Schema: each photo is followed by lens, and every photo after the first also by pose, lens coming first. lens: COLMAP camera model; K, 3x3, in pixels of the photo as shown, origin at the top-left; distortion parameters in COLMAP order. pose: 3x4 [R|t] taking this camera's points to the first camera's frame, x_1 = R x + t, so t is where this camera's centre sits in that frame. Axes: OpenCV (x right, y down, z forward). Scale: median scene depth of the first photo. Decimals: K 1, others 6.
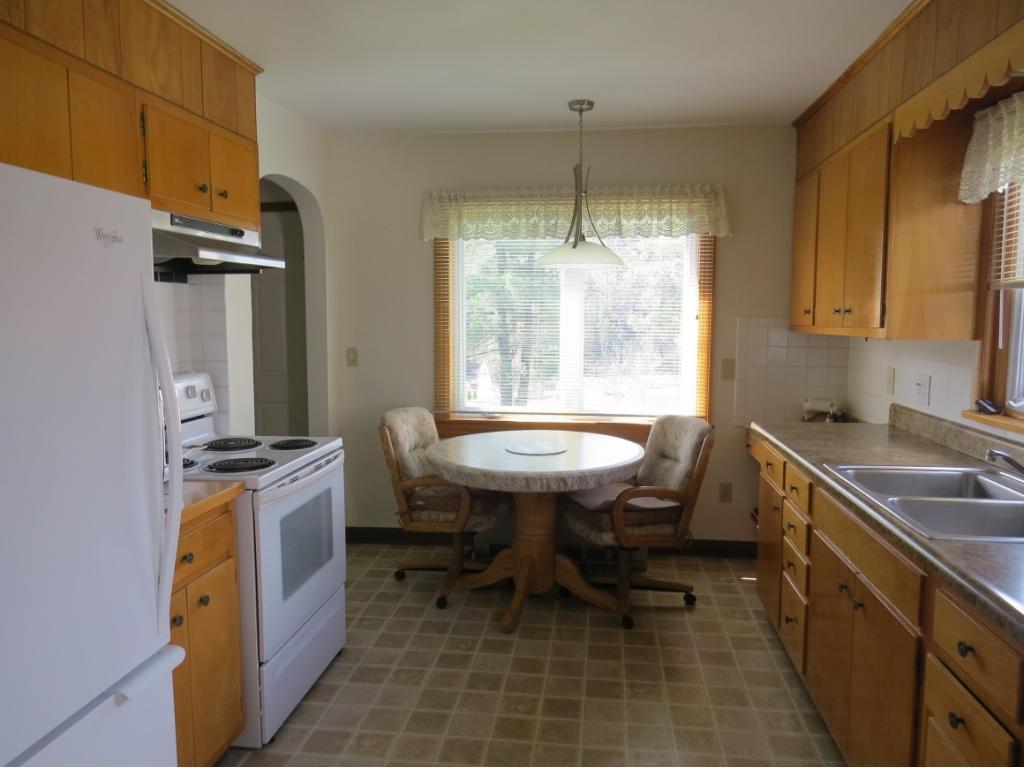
lens RADIAL K [[736.9, 0, 513.4], [0, 736.9, 375.8], [0, 0, 1]] dist [-0.022610, 0.000061]
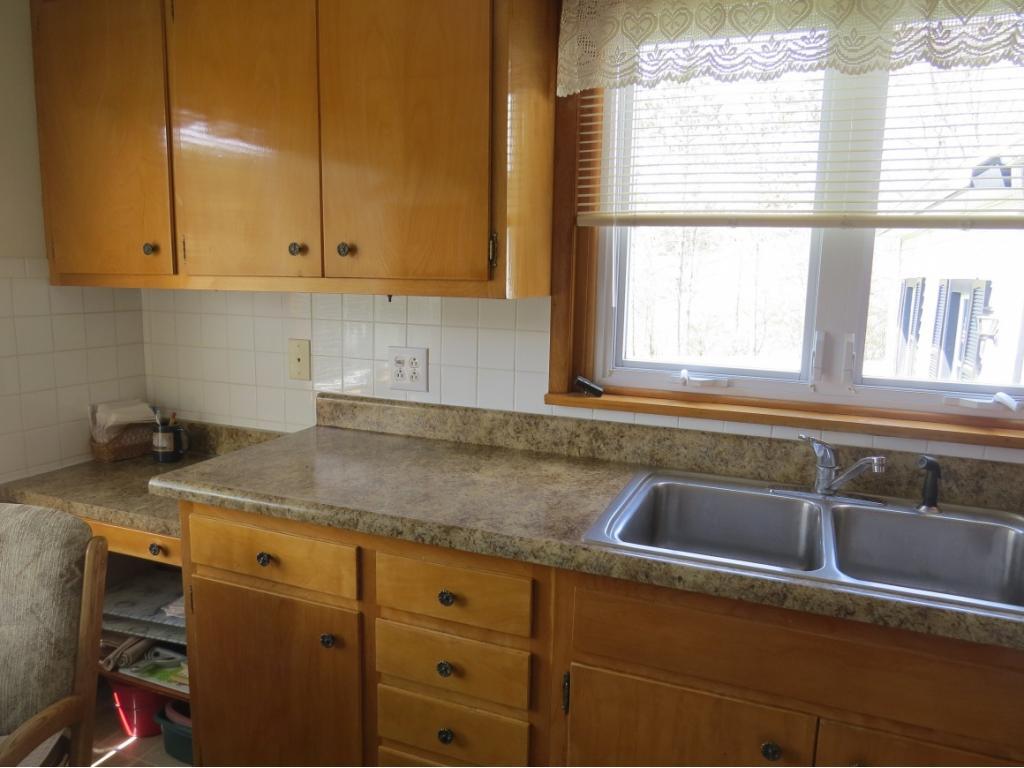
lens RADIAL K [[736.9, 0, 507.6], [0, 736.9, 379.1], [0, 0, 1]] dist [-0.022610, 0.000061]
pose [[0.254128, -0.147522, 0.955854, -0.058684], [0.067259, 0.988602, 0.134695, -0.047643], [-0.964829, 0.030060, 0.261153, 0.611593]]
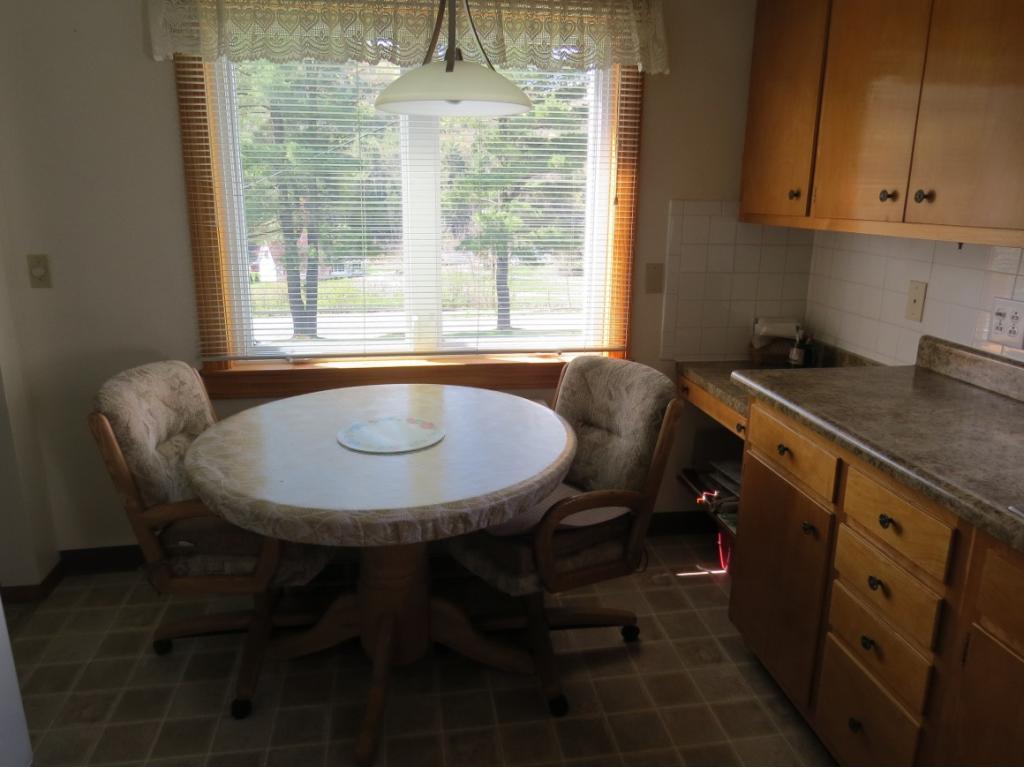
lens RADIAL K [[736.9, 0, 512.9], [0, 736.9, 380.5], [0, 0, 1]] dist [-0.022610, 0.000061]
pose [[0.960585, -0.063552, 0.270626, -0.030342], [0.016750, 0.984980, 0.171852, -0.040162], [-0.277482, -0.160545, 0.947222, 0.420804]]
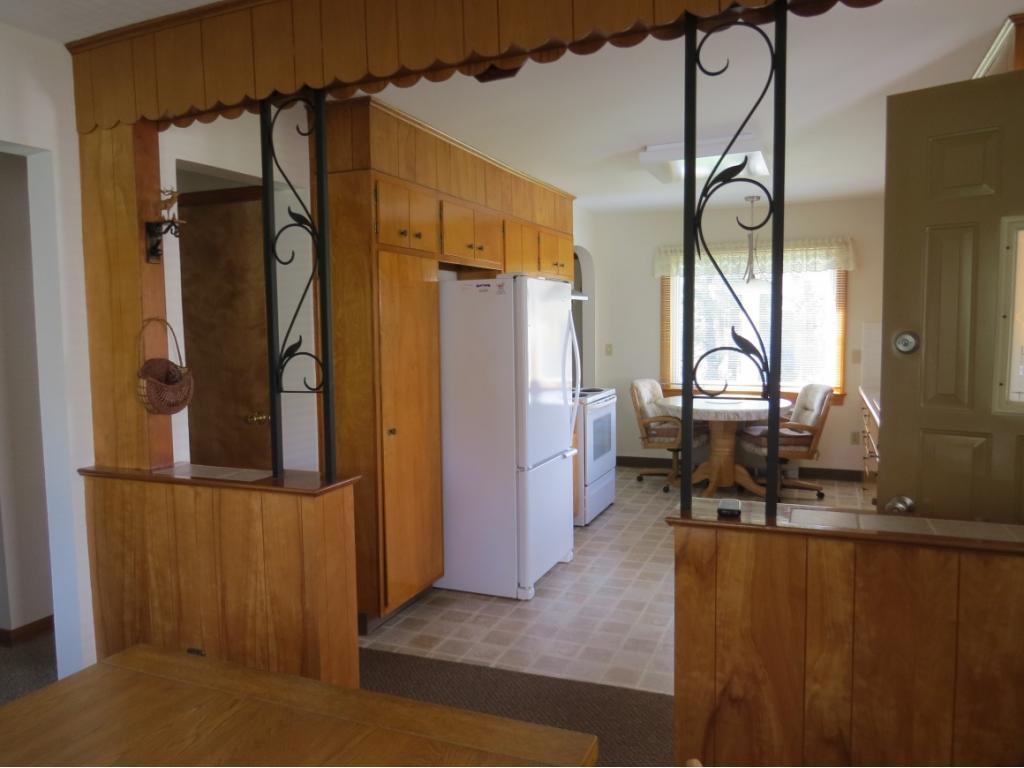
lens RADIAL K [[736.9, 0, 515.6], [0, 736.9, 378.5], [0, 0, 1]] dist [-0.022610, 0.000061]
pose [[0.962642, 0.007731, -0.270667, 0.027166], [-0.010033, 0.999924, -0.007125, 0.061516], [0.270592, 0.009575, 0.962647, -0.740860]]
